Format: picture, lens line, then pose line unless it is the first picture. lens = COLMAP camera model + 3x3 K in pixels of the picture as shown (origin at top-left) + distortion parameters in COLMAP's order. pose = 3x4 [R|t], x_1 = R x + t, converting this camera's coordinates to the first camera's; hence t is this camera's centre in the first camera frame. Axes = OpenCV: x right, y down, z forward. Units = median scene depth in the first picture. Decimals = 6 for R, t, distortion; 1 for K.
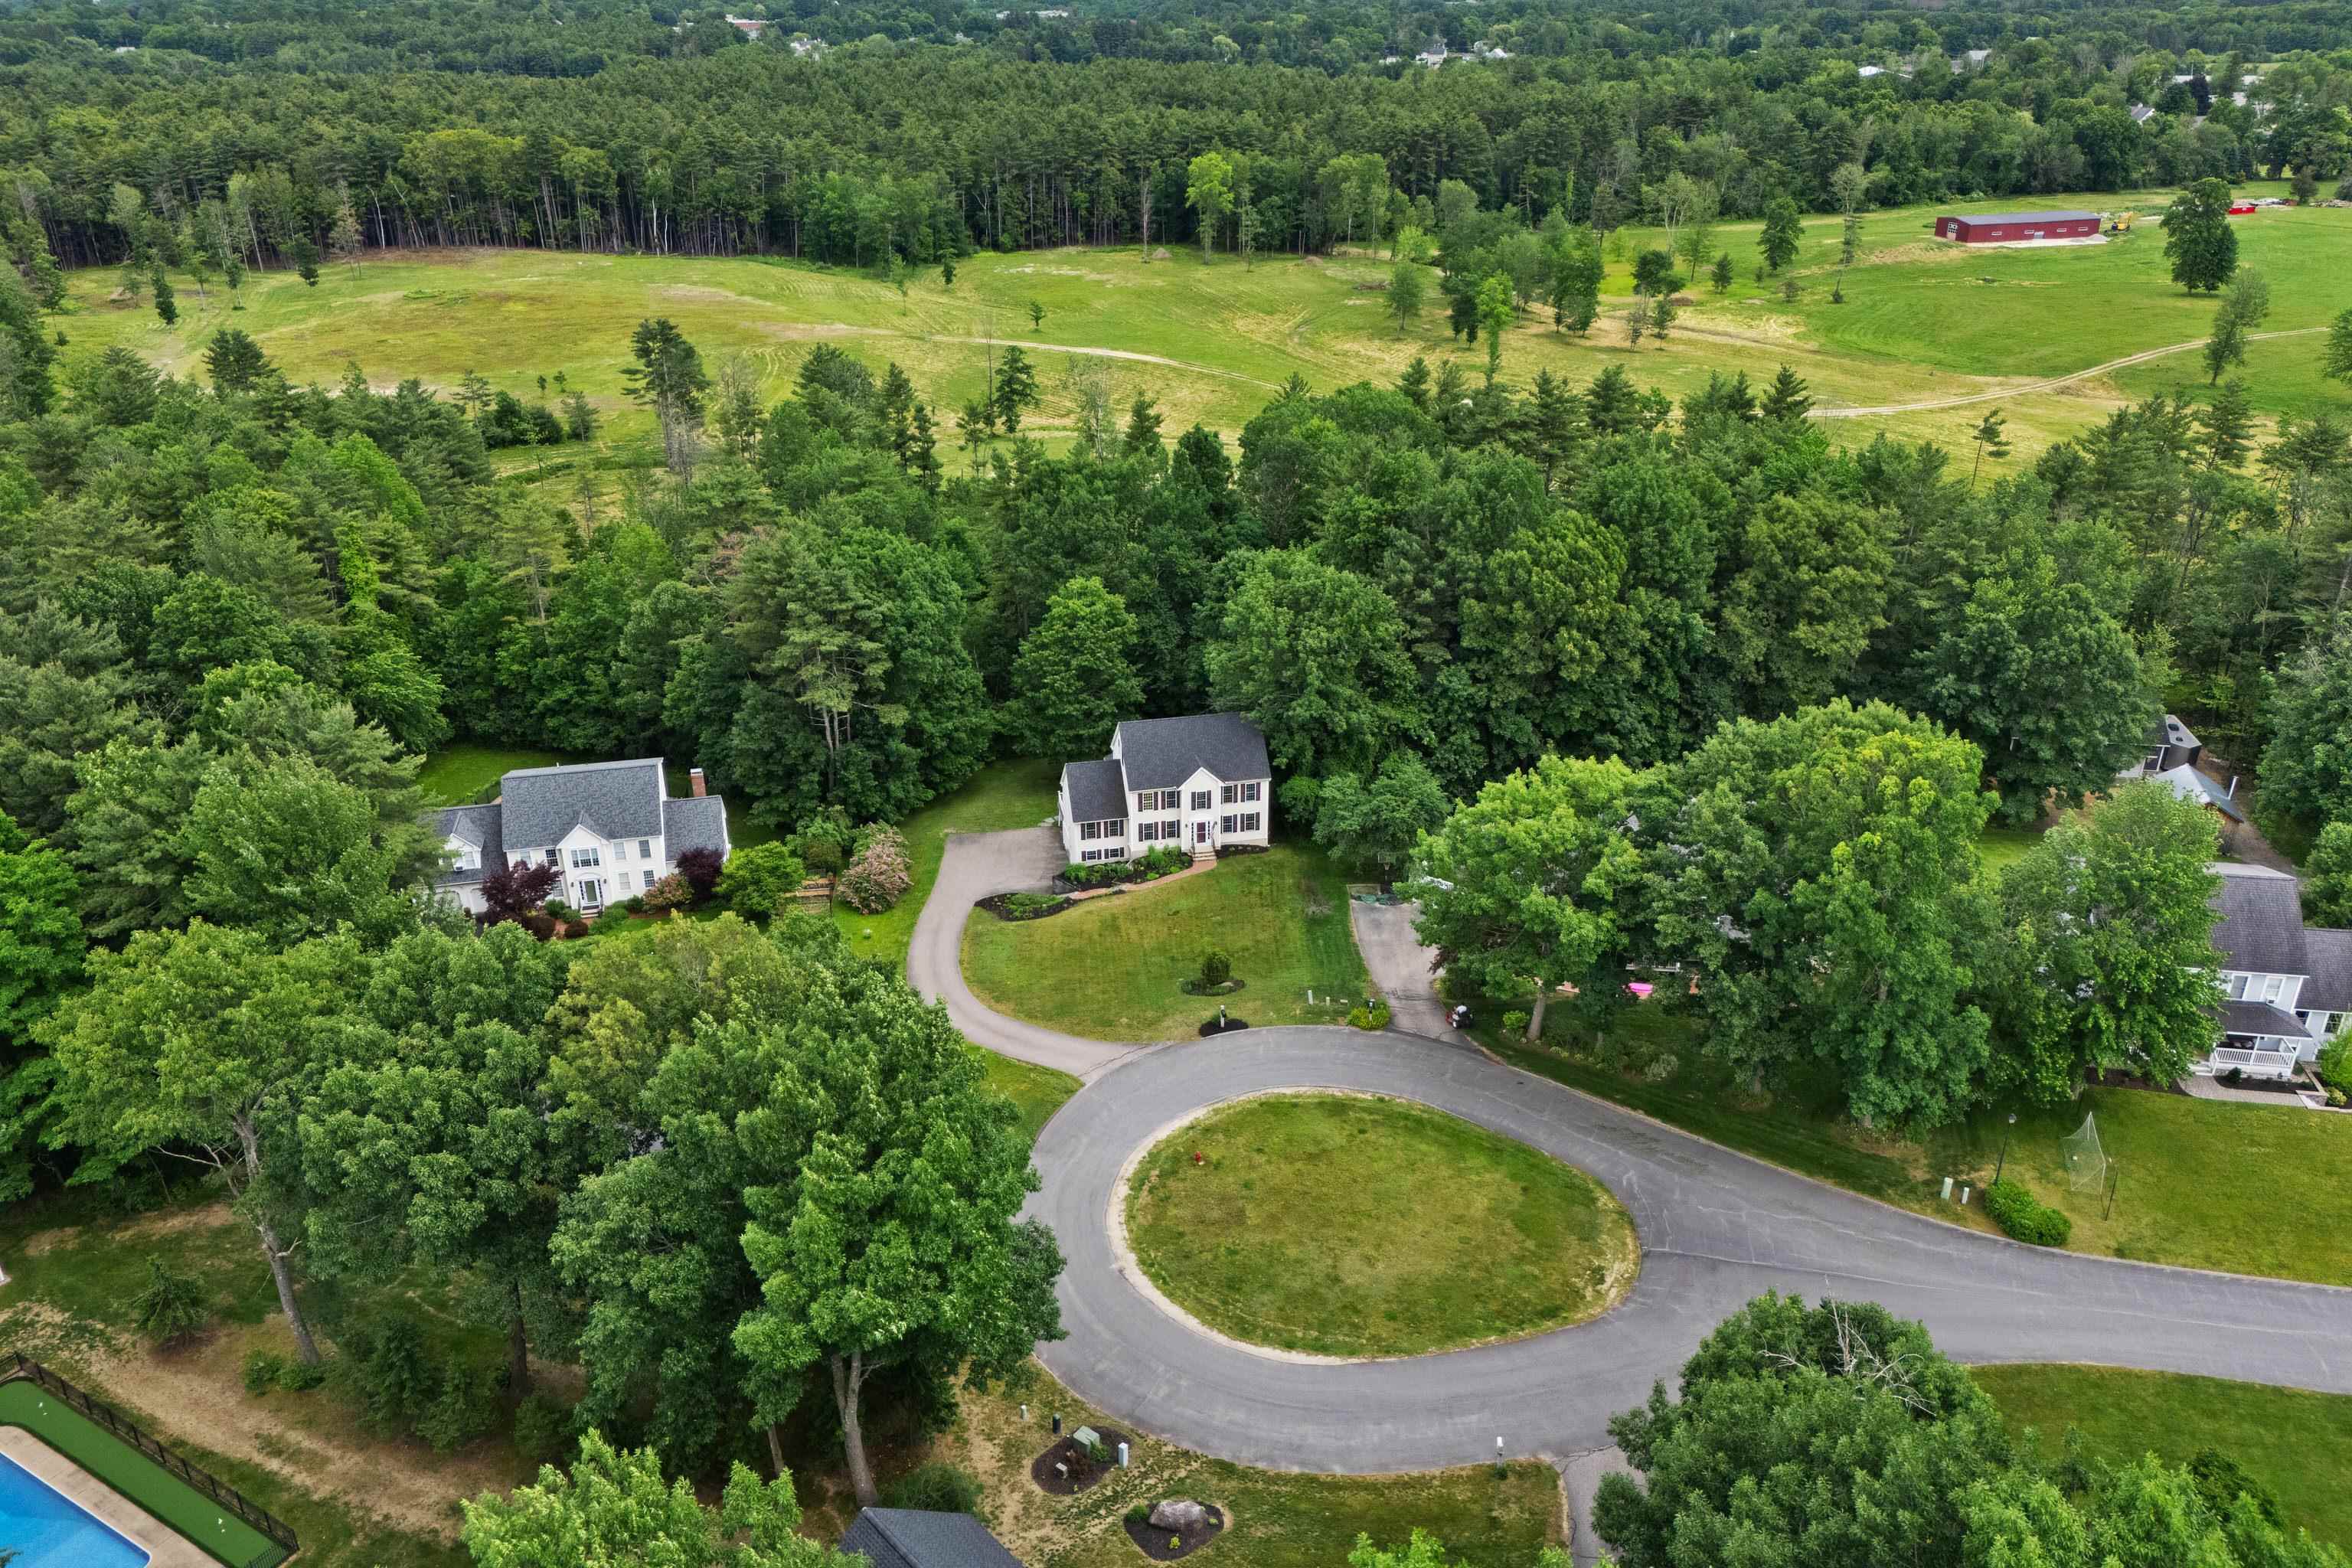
lens RADIAL K [[1724.7, 0, 1176.0], [0, 1724.7, 784.0], [0, 0, 1]] dist [0.063846, -0.092586]
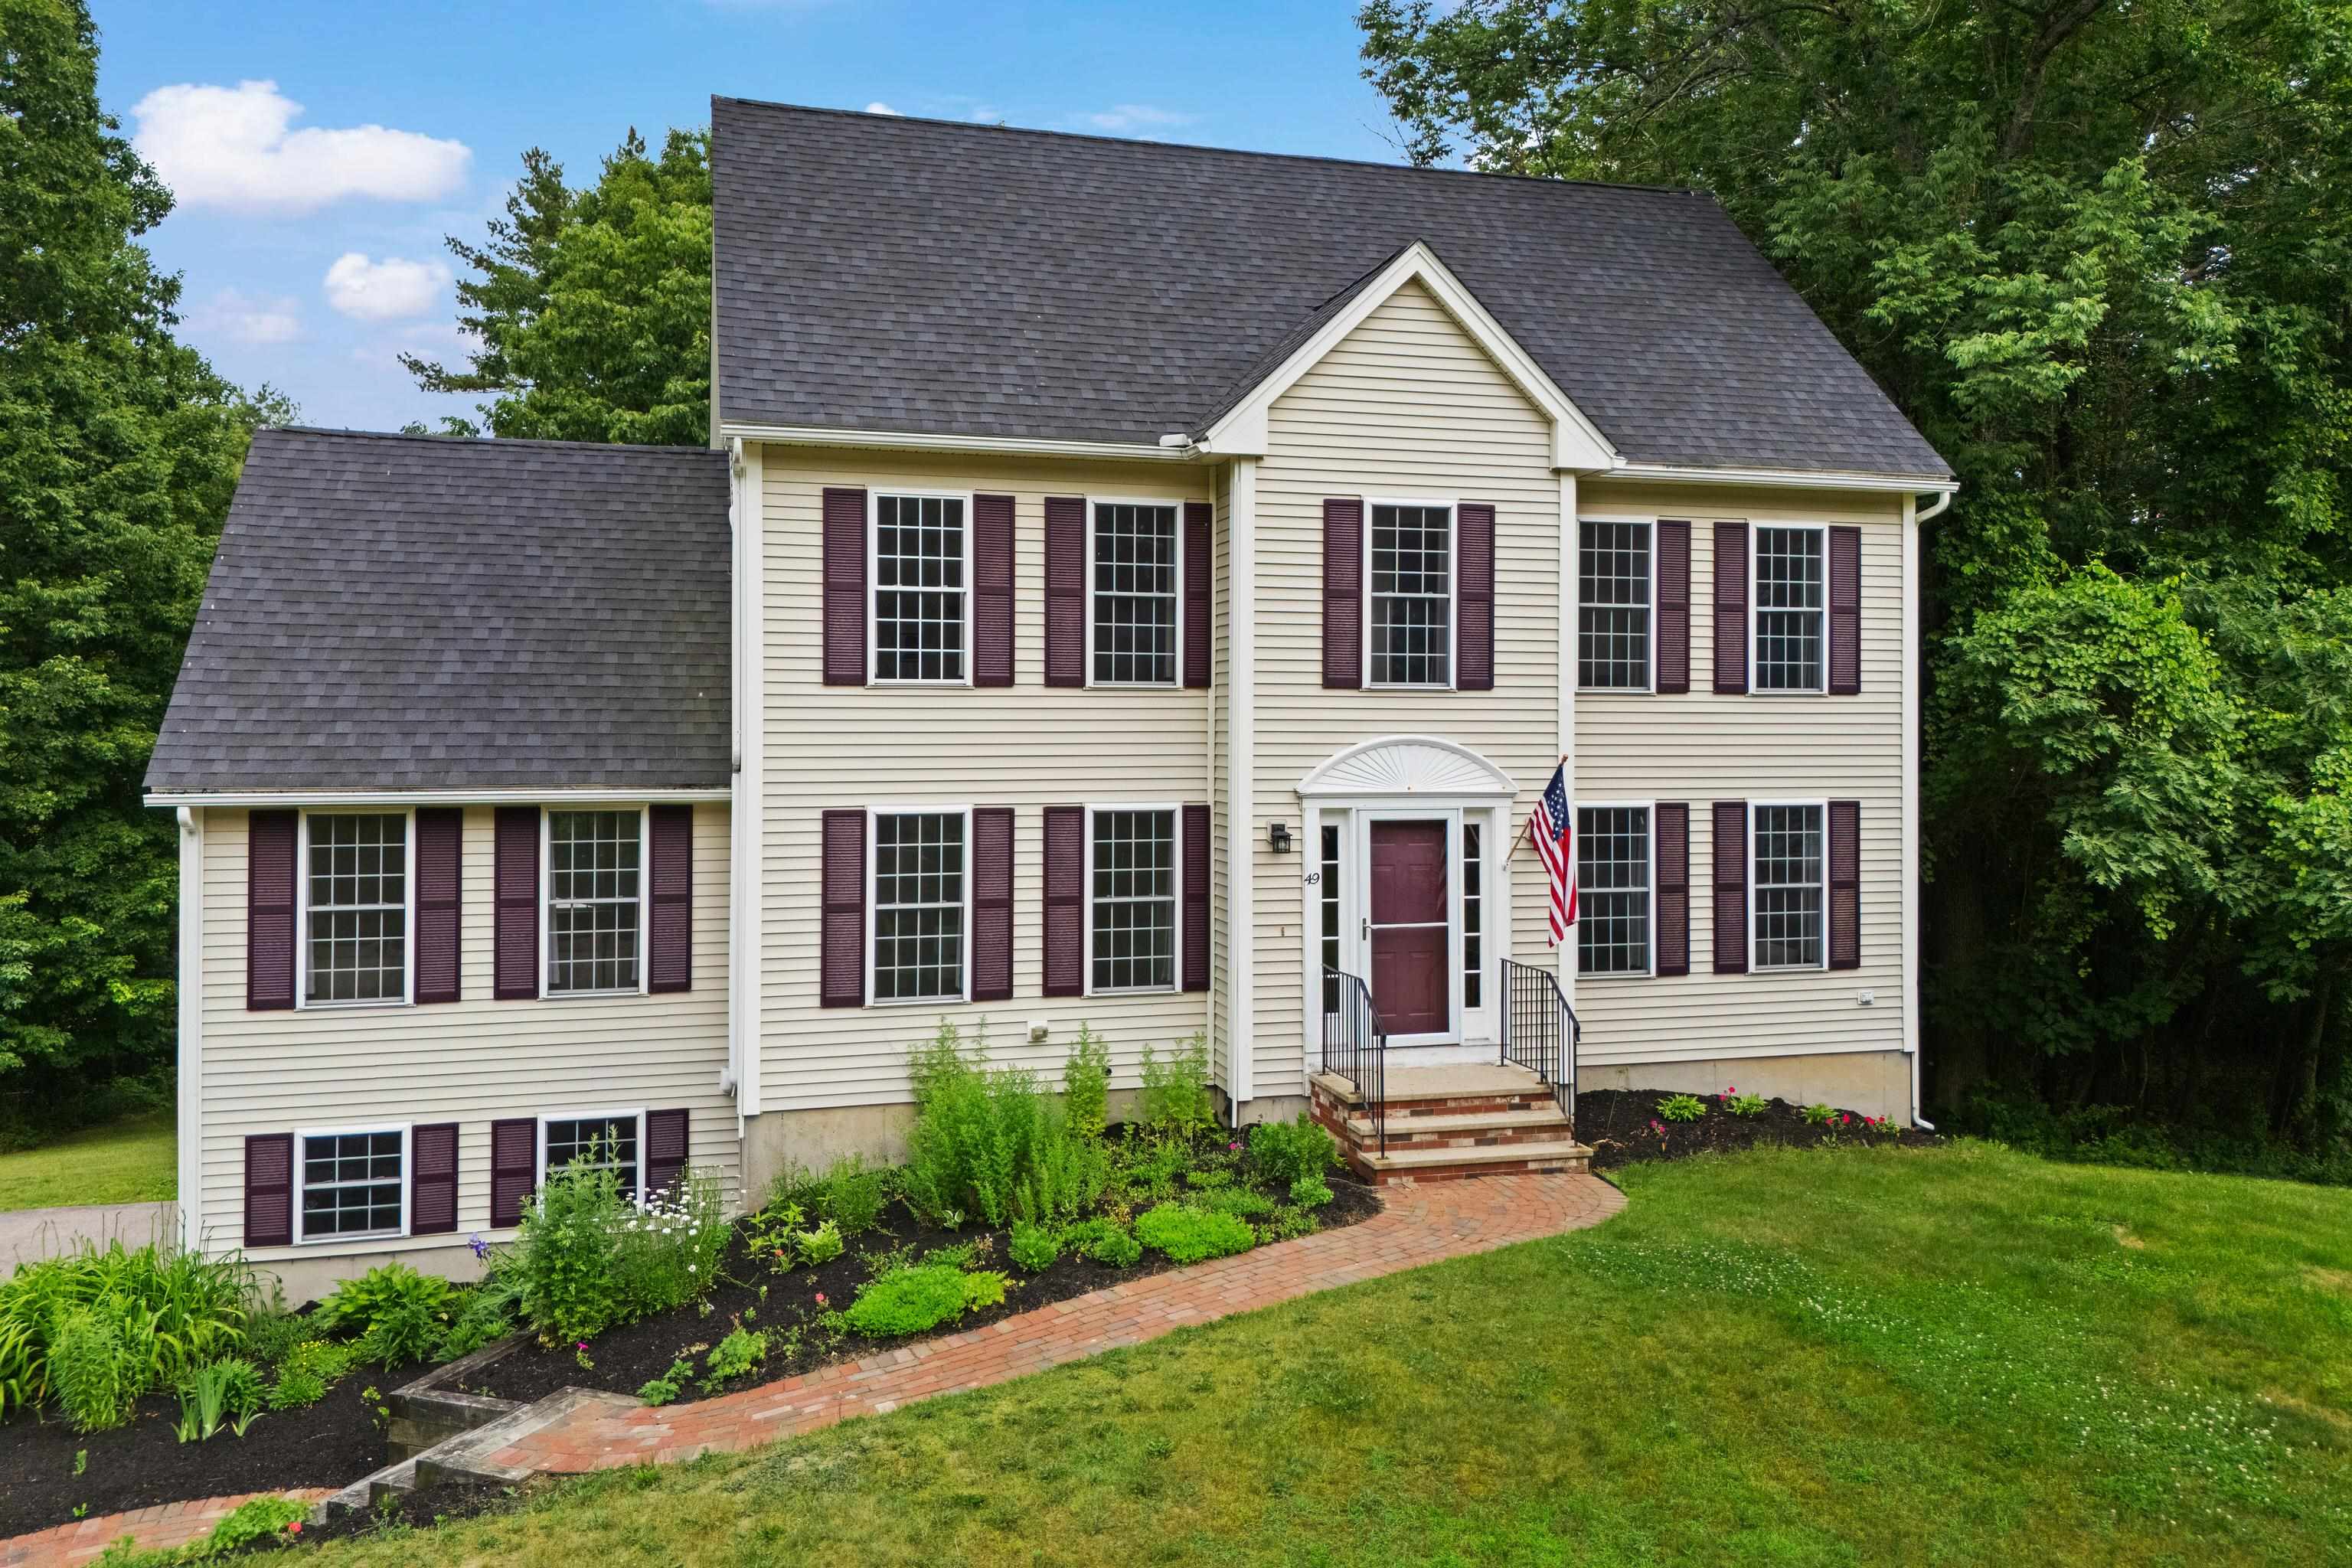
lens RADIAL K [[1724.7, 0, 1176.0], [0, 1724.7, 784.0], [0, 0, 1]] dist [0.063846, -0.092586]
pose [[0.997194, -0.000622, 0.074859, -0.008212], [0.032112, 0.906851, -0.420226, 0.065336], [-0.067624, 0.421451, 0.904326, 0.899001]]
